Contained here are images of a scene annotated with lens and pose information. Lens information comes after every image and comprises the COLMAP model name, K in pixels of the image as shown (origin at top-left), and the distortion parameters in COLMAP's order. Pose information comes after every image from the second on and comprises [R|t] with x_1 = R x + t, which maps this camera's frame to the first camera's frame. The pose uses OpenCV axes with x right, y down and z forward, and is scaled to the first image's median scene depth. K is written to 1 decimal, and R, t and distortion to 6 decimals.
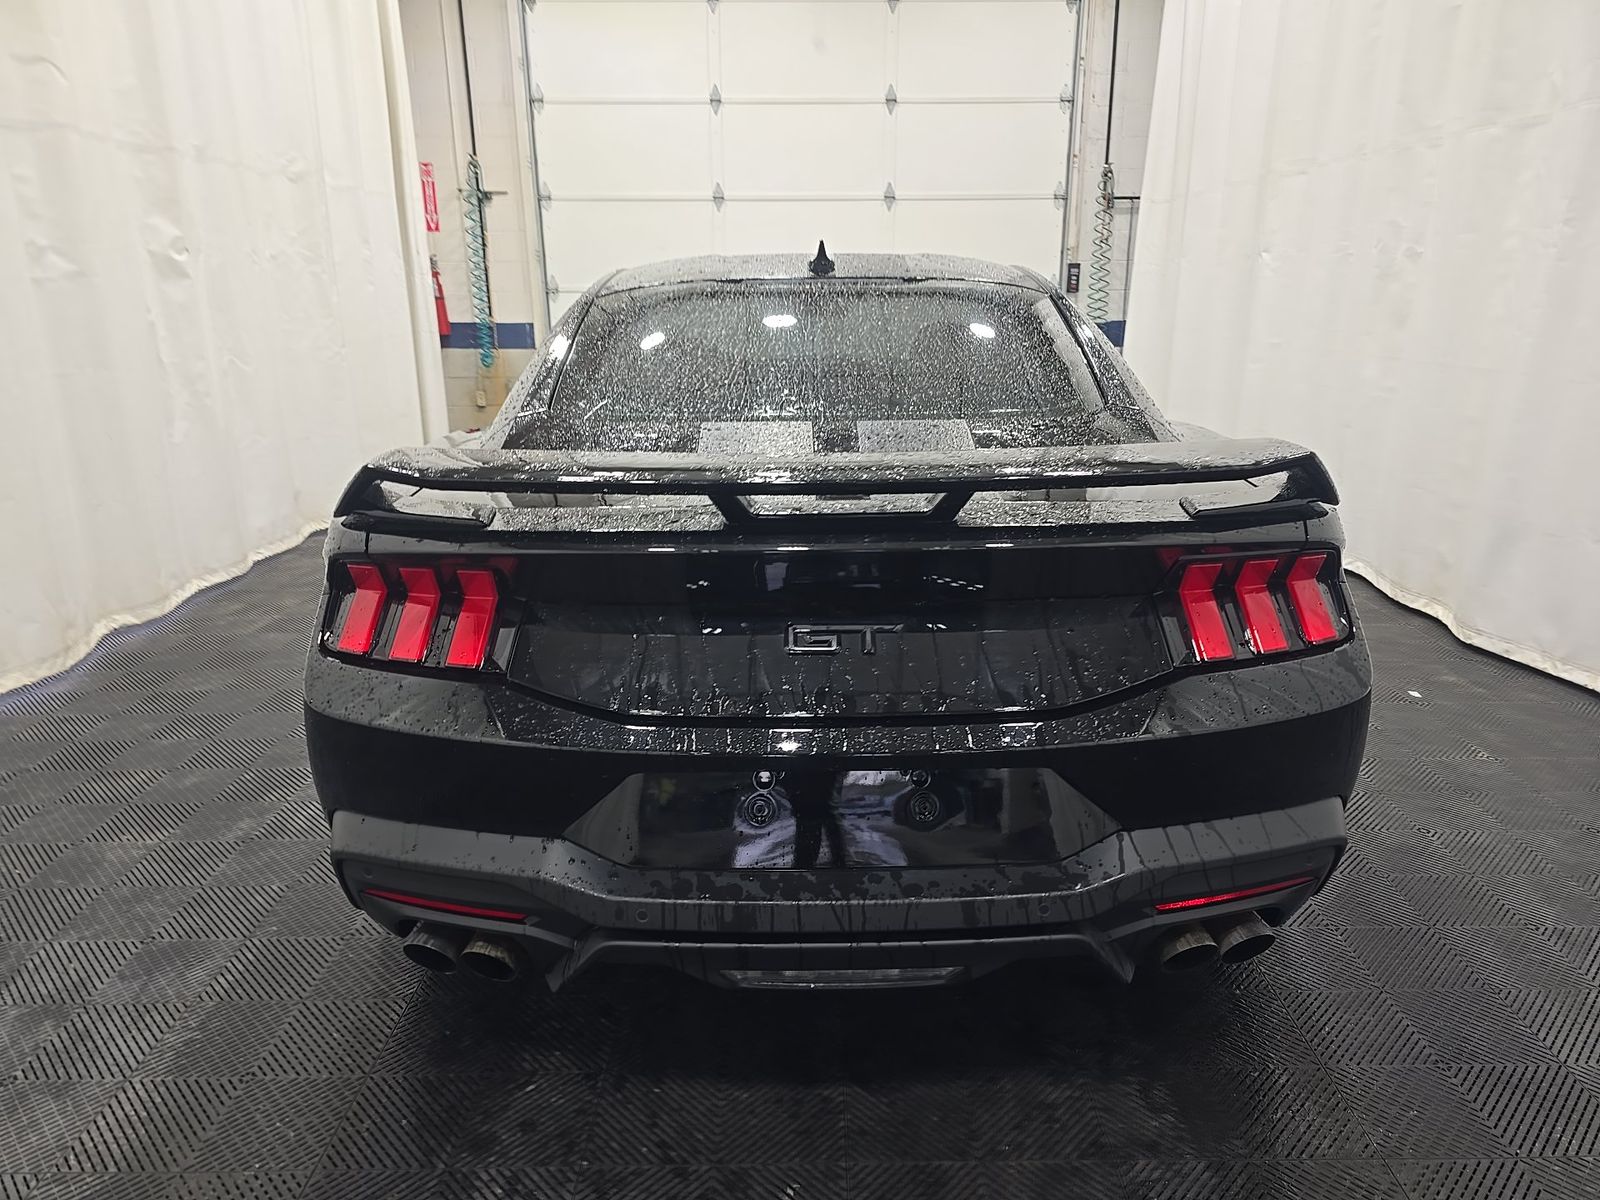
lens RADIAL K [[1071.5, 0, 814.2], [0, 1071.5, 602.4], [0, 0, 1]] dist [0.051865, -0.038048]
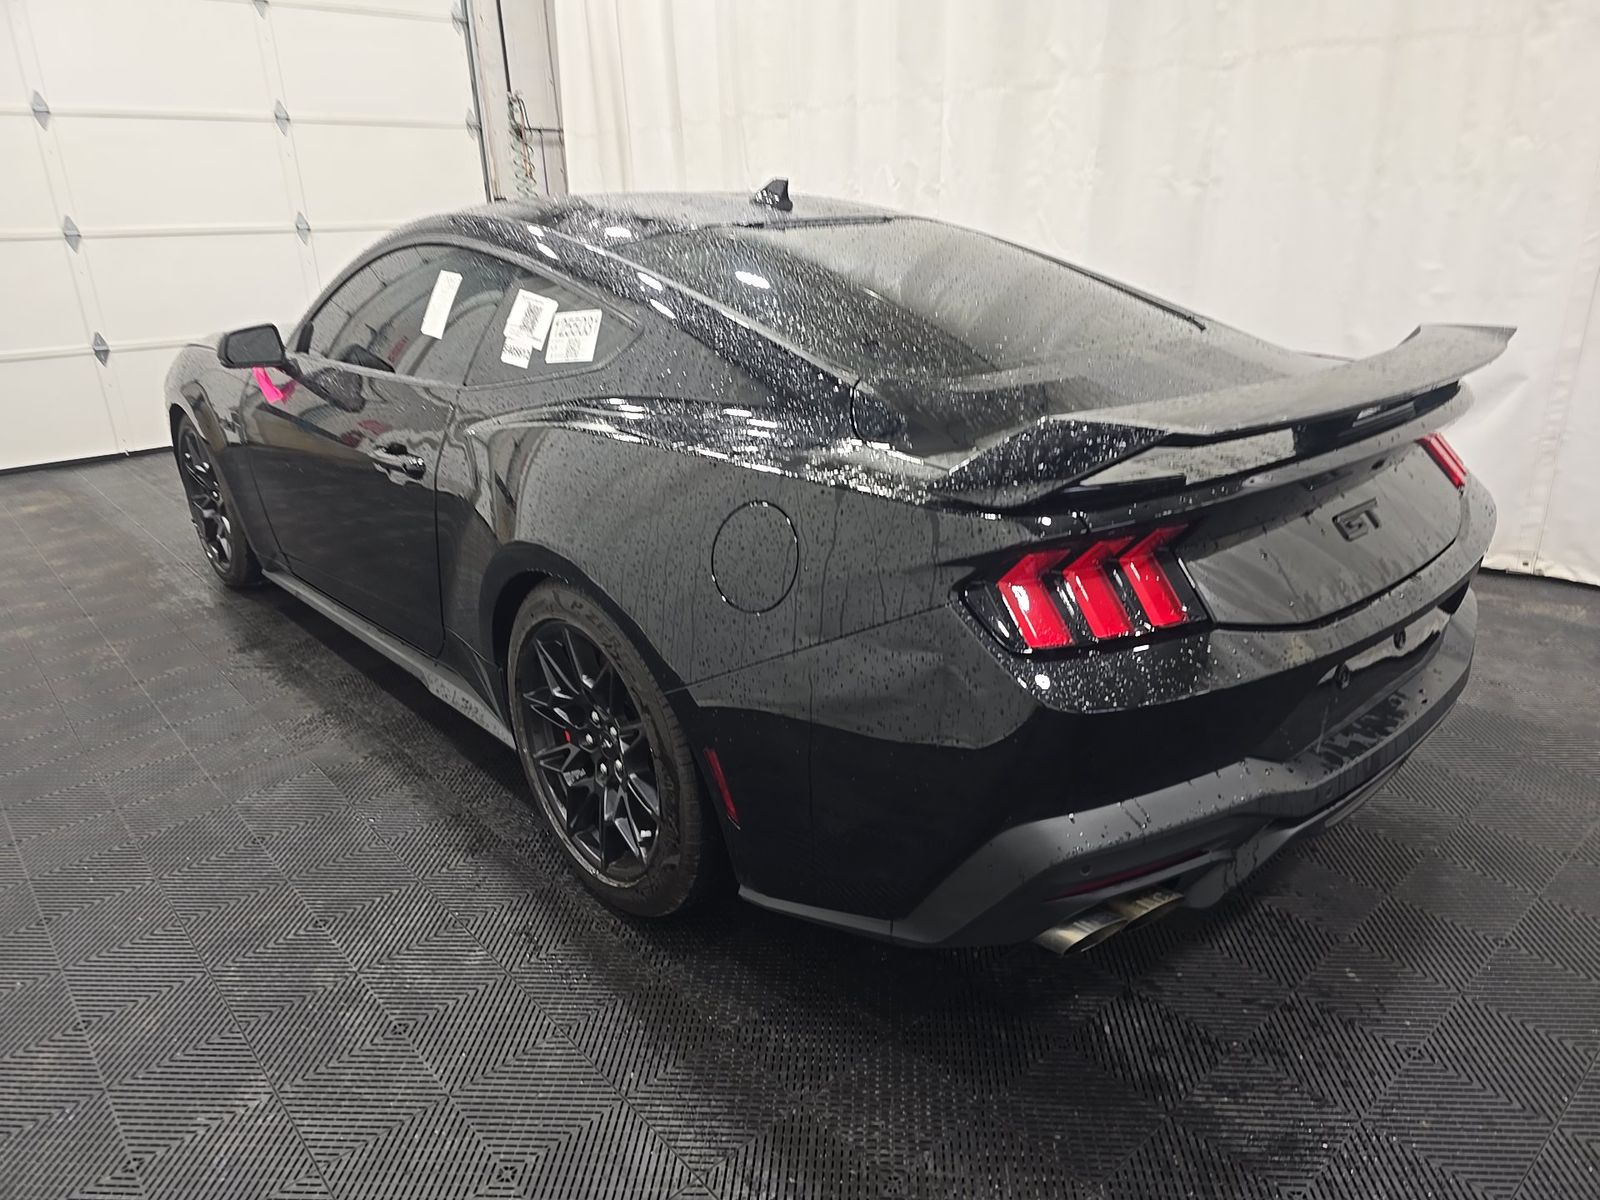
lens RADIAL K [[1071.5, 0, 814.2], [0, 1071.5, 602.4], [0, 0, 1]] dist [0.051865, -0.038048]
pose [[0.742105, -0.242056, 0.625051, -0.531905], [0.207788, 0.969656, 0.128807, -0.067009], [-0.637263, 0.034290, 0.769883, 0.203389]]
